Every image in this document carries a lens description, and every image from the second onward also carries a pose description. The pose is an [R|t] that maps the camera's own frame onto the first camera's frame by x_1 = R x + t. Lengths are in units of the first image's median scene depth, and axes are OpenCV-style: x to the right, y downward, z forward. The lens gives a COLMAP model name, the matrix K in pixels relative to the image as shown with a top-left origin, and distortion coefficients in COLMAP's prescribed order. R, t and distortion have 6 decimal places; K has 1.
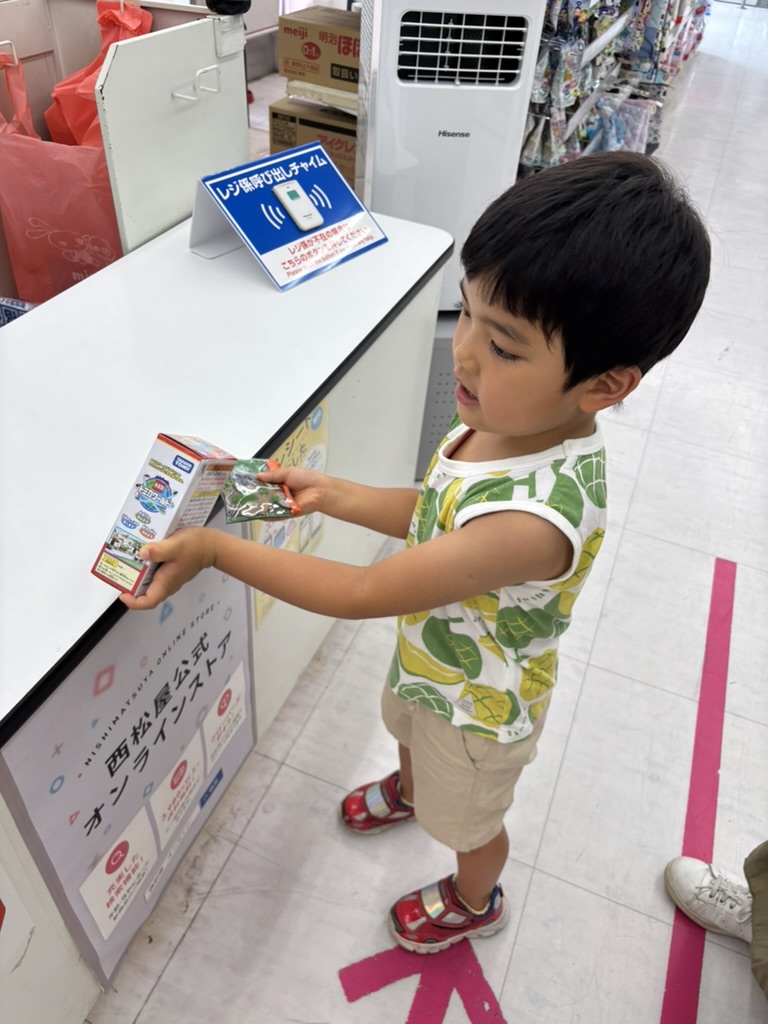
lens RADIAL K [[768.3, 0, 389.2], [0, 768.3, 513.7], [0, 0, 1]] dist [0.066859, -0.101053]
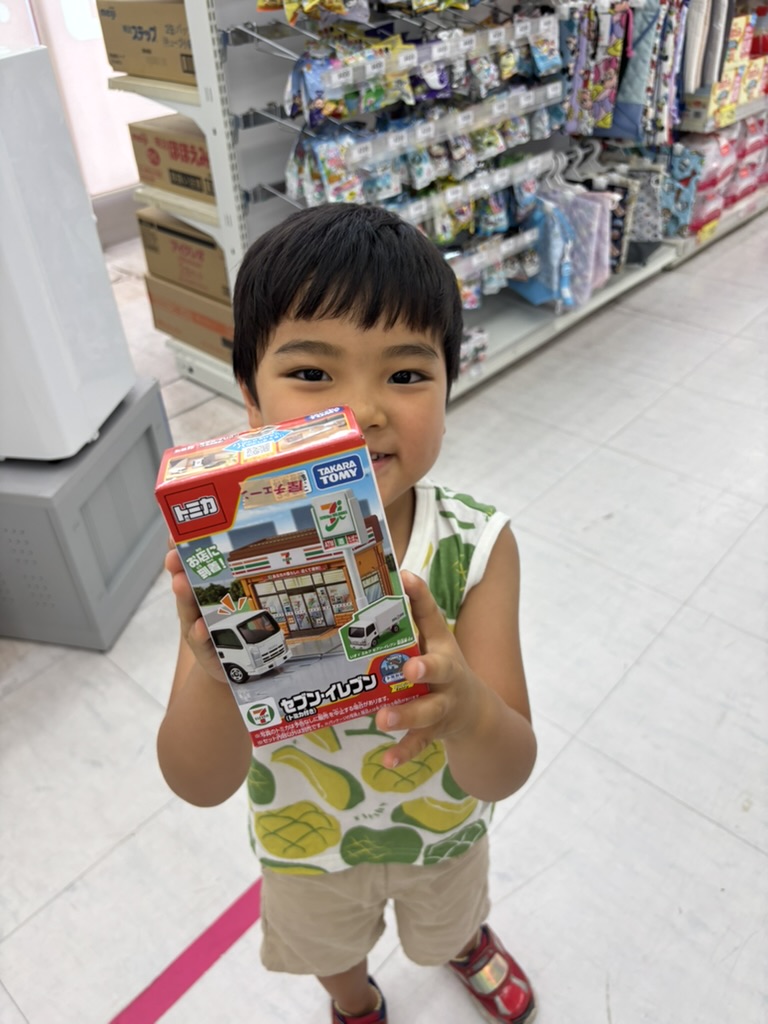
lens RADIAL K [[783.5, 0, 385.8], [0, 783.5, 495.2], [0, 0, 1]] dist [0.014253, 0.006897]
pose [[0.931184, 0.108483, -0.348035, 0.545926], [-0.146133, 0.985714, -0.083739, -0.151874], [0.333979, 0.128836, 0.933734, 0.254407]]
